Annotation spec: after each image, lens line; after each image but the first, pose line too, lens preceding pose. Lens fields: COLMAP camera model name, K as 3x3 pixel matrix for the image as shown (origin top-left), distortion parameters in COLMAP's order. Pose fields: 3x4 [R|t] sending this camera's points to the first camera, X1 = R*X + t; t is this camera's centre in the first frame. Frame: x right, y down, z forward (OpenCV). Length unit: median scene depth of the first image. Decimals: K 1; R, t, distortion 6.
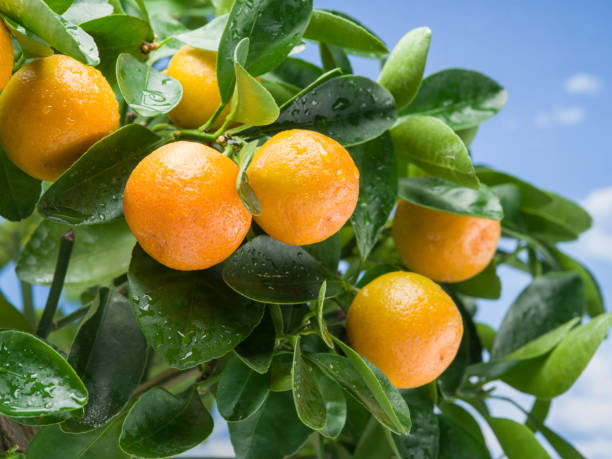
lens RADIAL K [[2453.9, 0, 326.4], [0, 2453.9, 227.4], [0, 0, 1]] dist [0.107306, 0.000000]
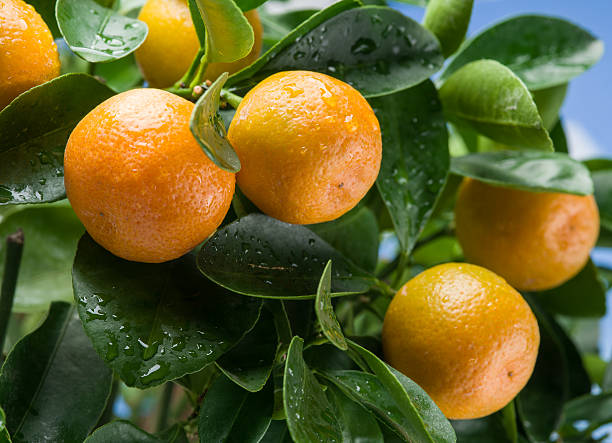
lens RADIAL K [[2594.7, 0, 303.8], [0, 2594.7, 216.0], [0, 0, 1]] dist [0.121610, 0.000000]
pose [[0.992579, -0.048869, -0.111348, 0.075525], [0.038475, 0.994861, -0.093653, 0.077441], [0.115352, 0.088674, 0.989359, 0.212852]]
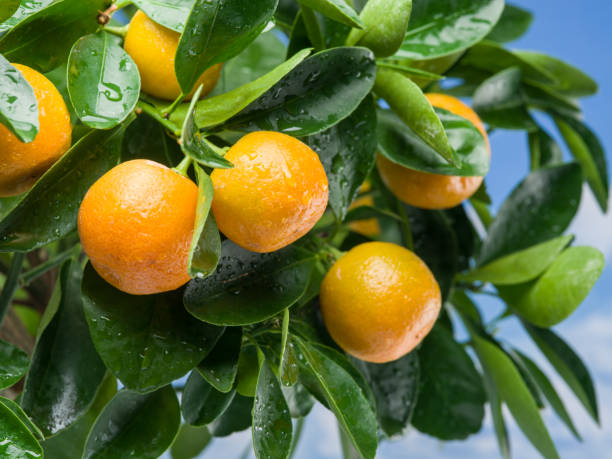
lens RADIAL K [[2453.9, 0, 305.5], [0, 2453.9, 233.7], [0, 0, 1]] dist [0.107306, 0.000000]
pose [[0.998720, 0.013292, -0.048808, 0.049993], [0.005113, 0.933391, 0.358825, -0.334663], [0.050327, -0.358615, 0.932128, 0.112027]]
